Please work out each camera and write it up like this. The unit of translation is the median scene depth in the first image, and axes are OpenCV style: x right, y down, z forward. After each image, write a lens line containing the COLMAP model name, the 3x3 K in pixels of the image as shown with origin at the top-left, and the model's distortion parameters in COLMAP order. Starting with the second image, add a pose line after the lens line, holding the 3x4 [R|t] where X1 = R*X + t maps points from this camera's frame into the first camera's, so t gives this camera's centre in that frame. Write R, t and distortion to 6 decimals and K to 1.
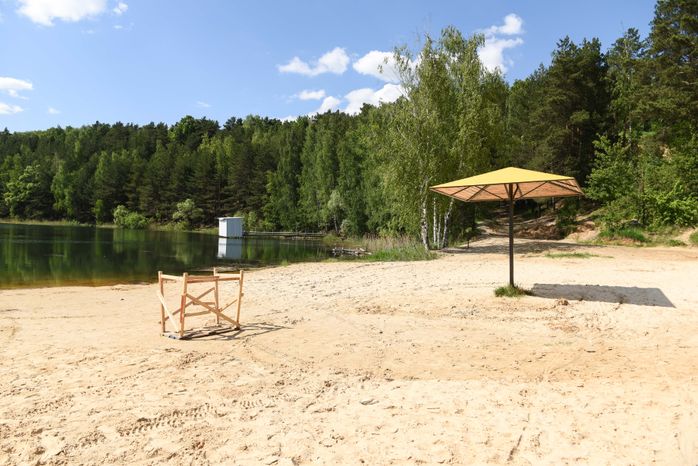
lens RADIAL K [[503.0, 0, 349.0], [0, 503.0, 233.0], [0, 0, 1]] dist [-0.060521, 0.002533]
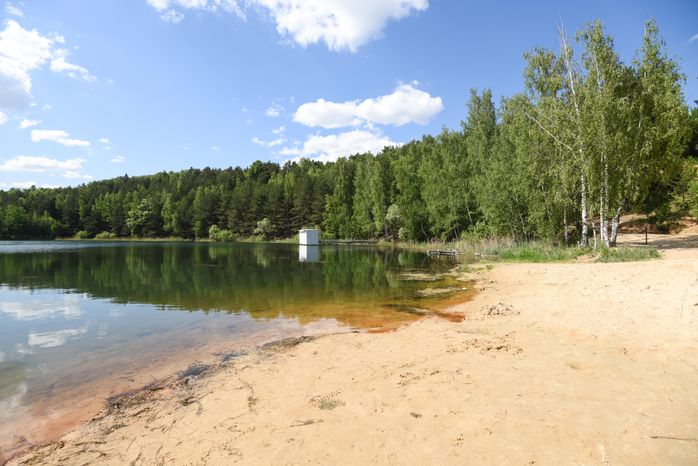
lens RADIAL K [[318.7, 0, 349.0], [0, 318.7, 233.0], [0, 0, 1]] dist [-0.047892, -0.000198]
pose [[0.999297, -0.035023, 0.013345, -0.097948], [0.035343, 0.999074, -0.024555, 0.000977], [-0.012473, 0.025009, 0.999609, 0.123949]]
